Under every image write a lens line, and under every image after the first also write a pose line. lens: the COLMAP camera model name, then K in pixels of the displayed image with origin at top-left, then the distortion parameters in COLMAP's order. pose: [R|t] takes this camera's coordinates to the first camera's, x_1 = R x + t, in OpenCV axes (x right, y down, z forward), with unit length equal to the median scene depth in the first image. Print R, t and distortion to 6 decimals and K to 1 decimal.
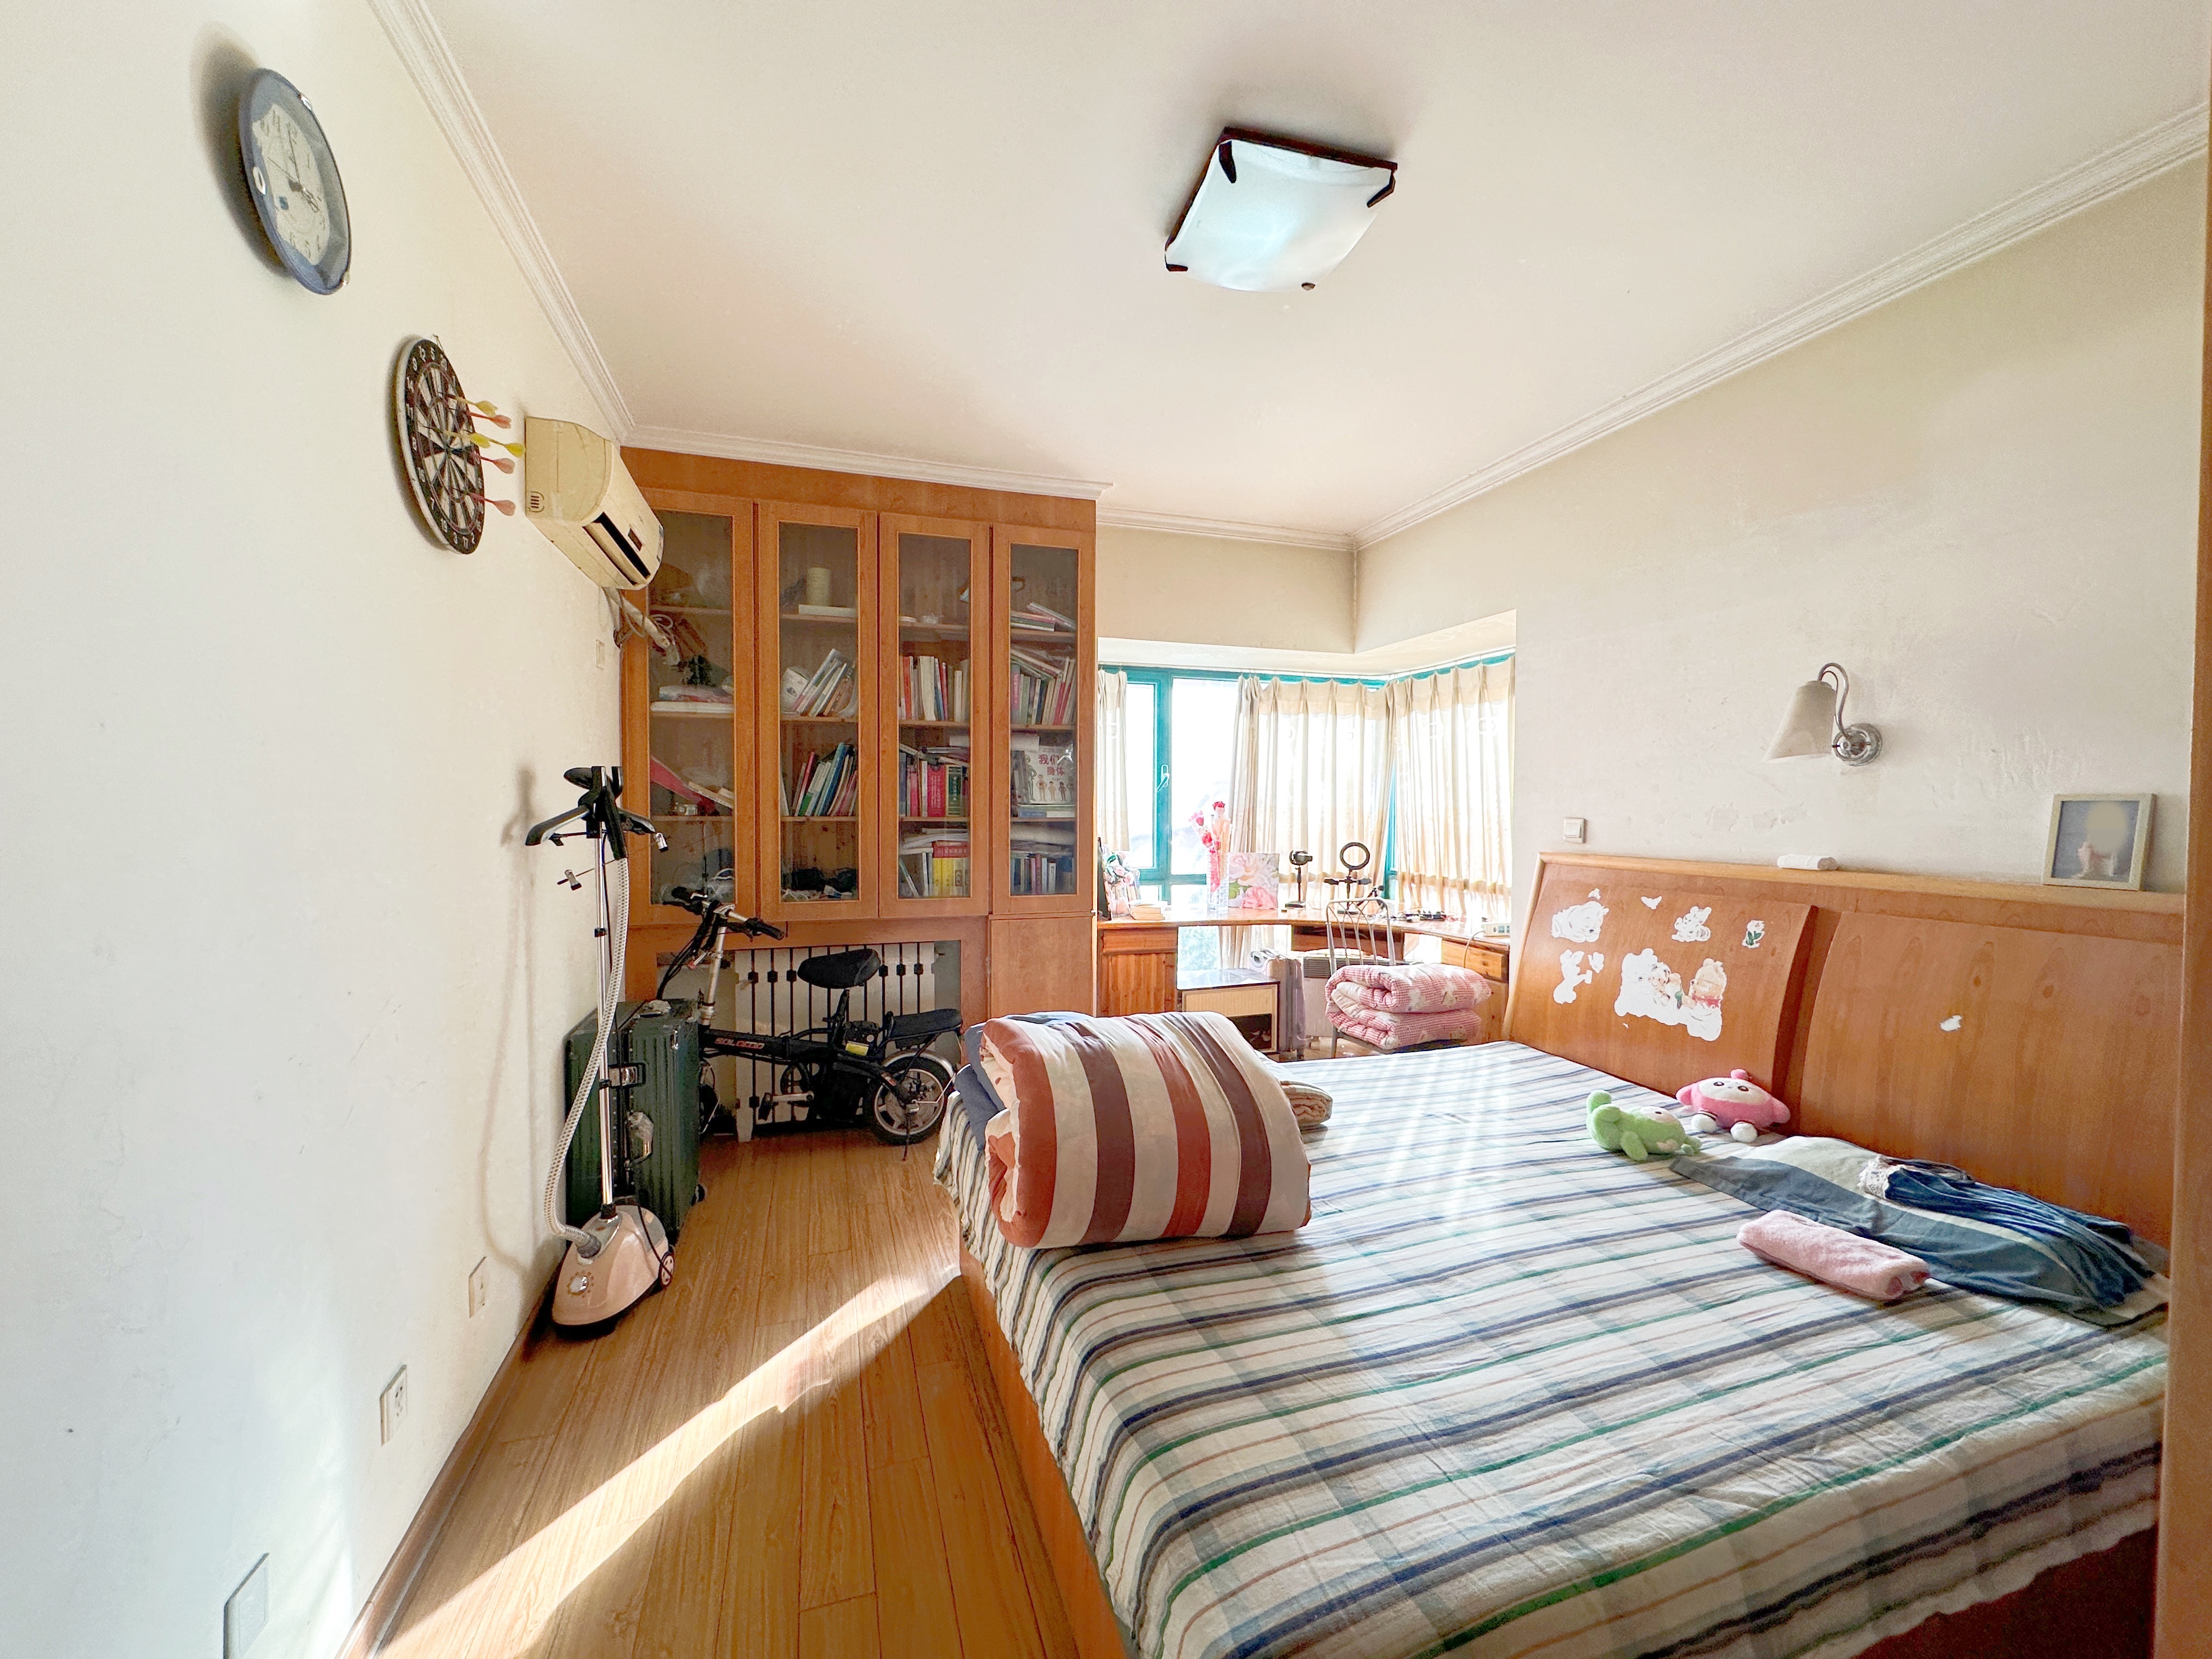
lens RADIAL K [[874.3, 0, 1111.5], [0, 874.3, 822.6], [0, 0, 1]] dist [-0.001716, -0.000195]
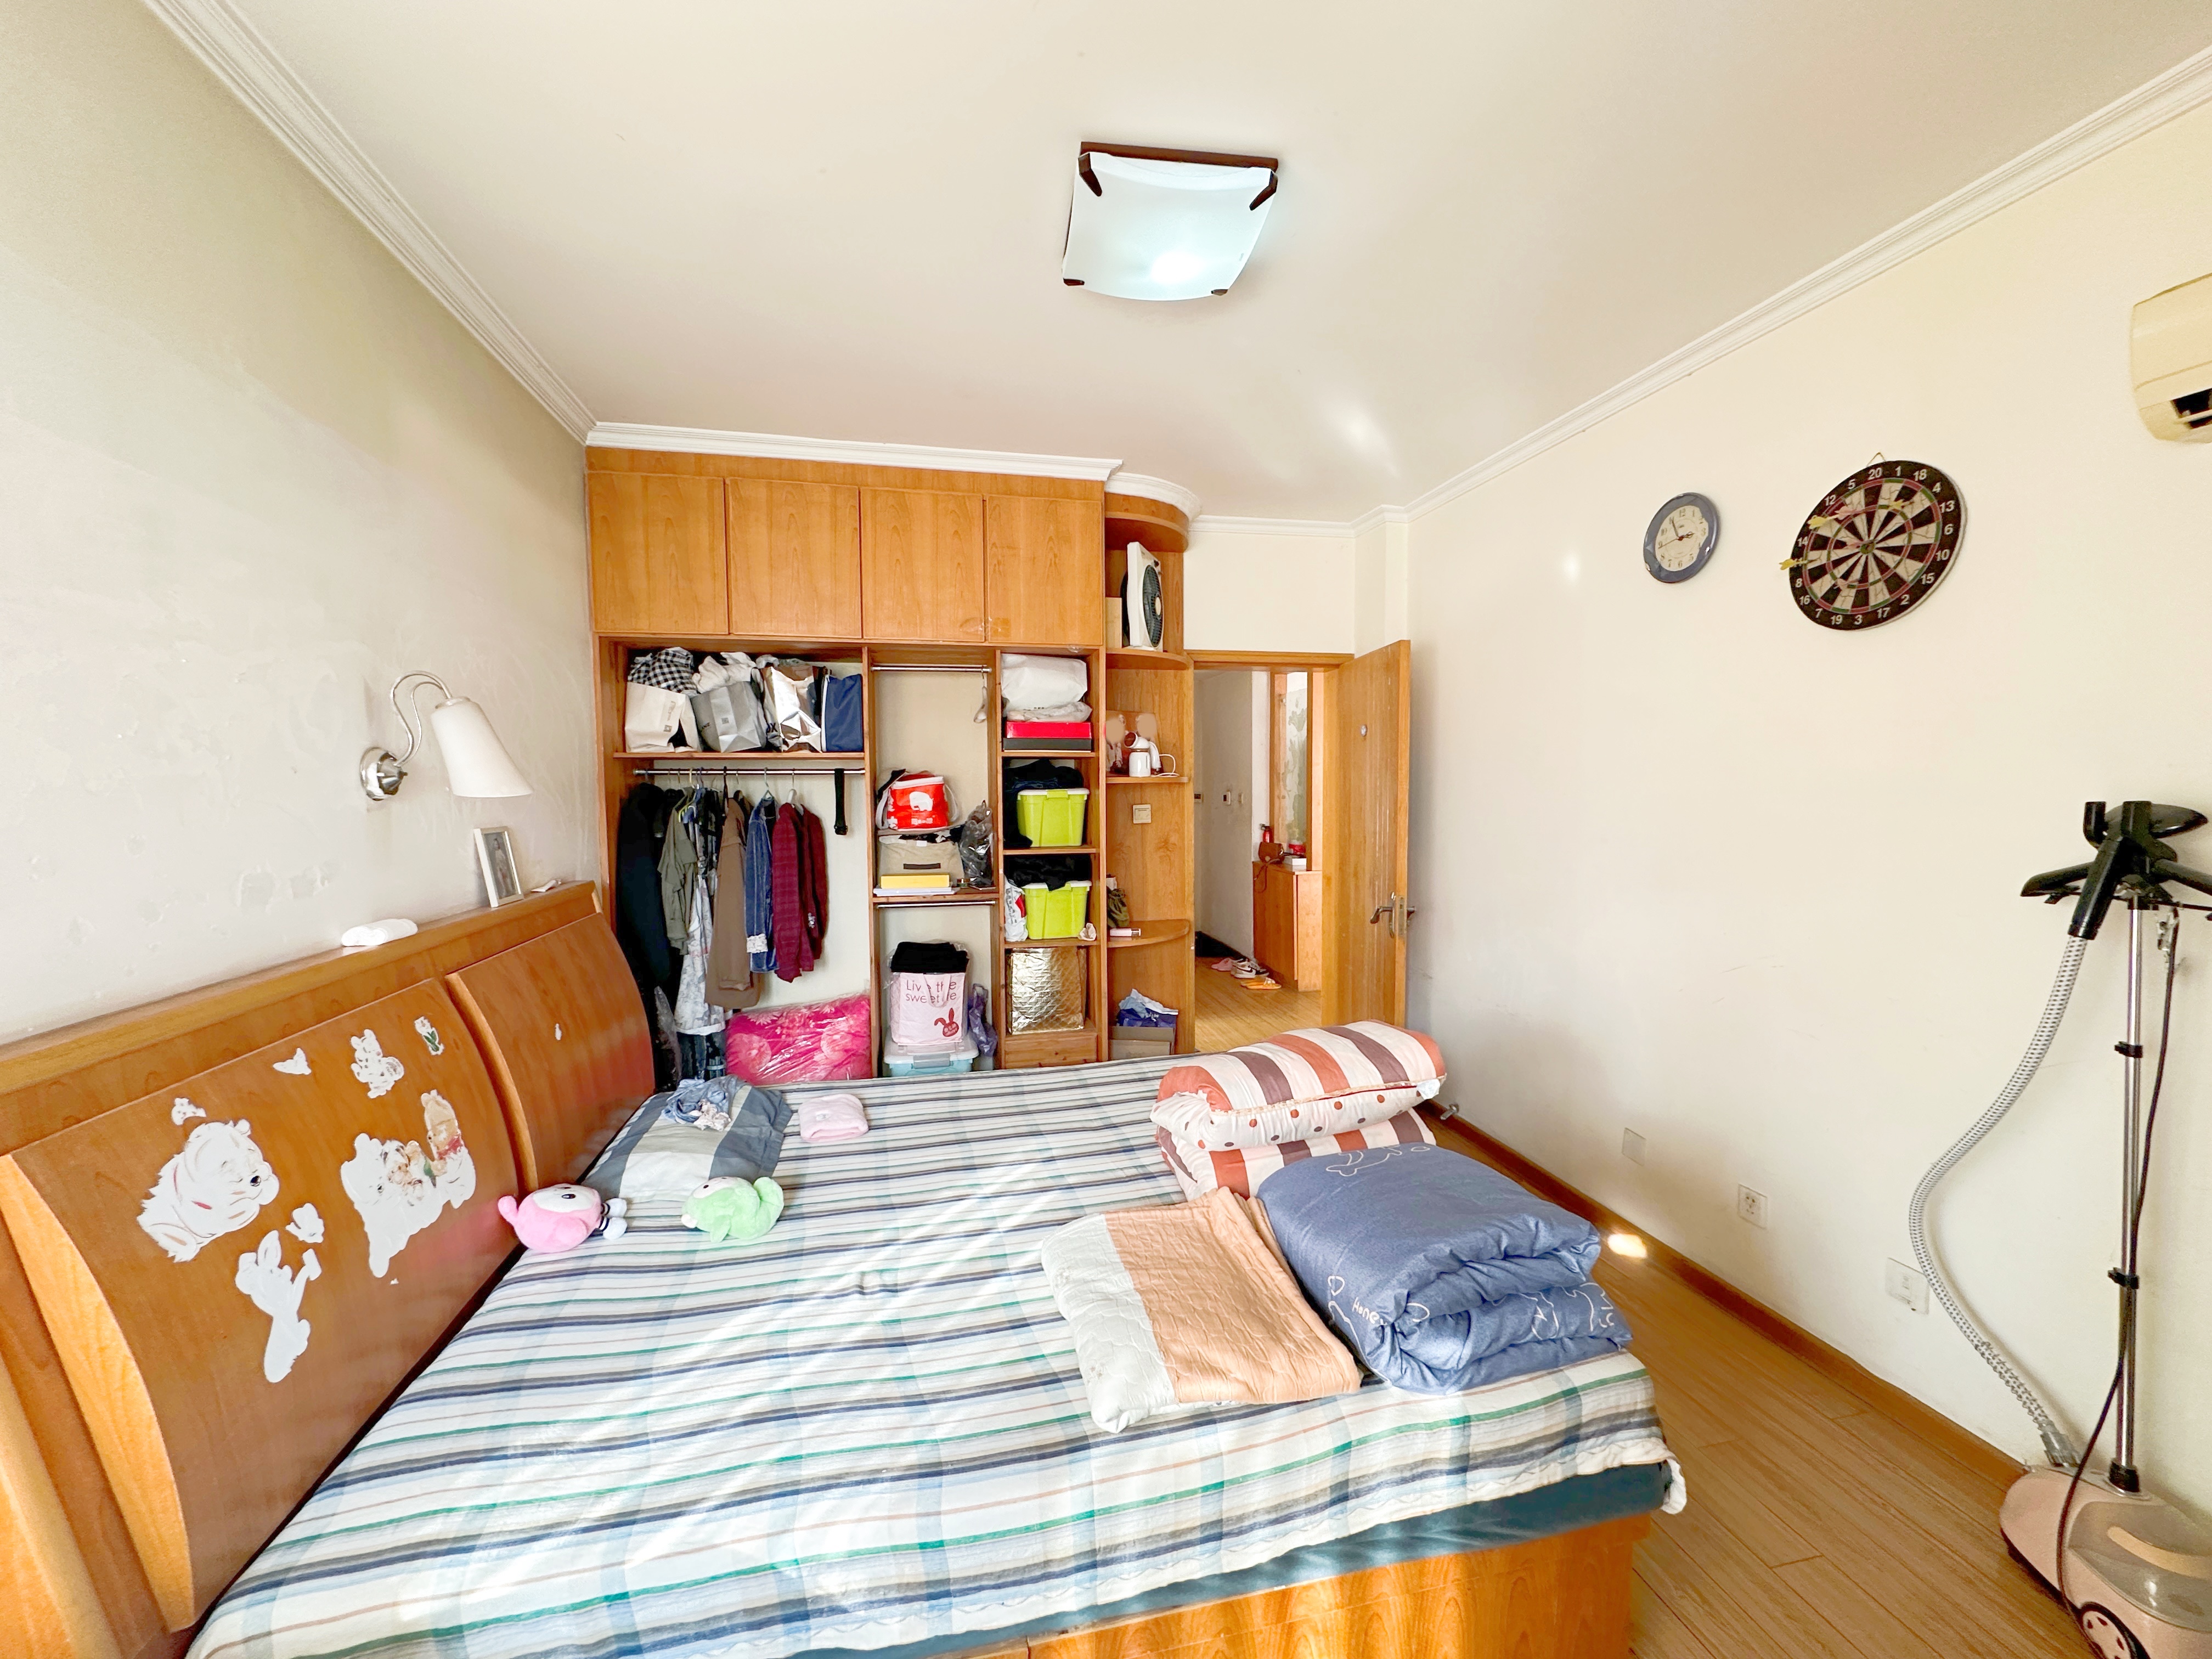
lens RADIAL K [[874.3, 0, 1111.4], [0, 874.3, 819.4], [0, 0, 1]] dist [-0.001716, -0.000195]
pose [[-0.994445, -0.012219, 0.104547, 0.104490], [-0.005510, 0.997921, 0.064221, -0.090554], [-0.105114, 0.063288, -0.992444, 1.528709]]
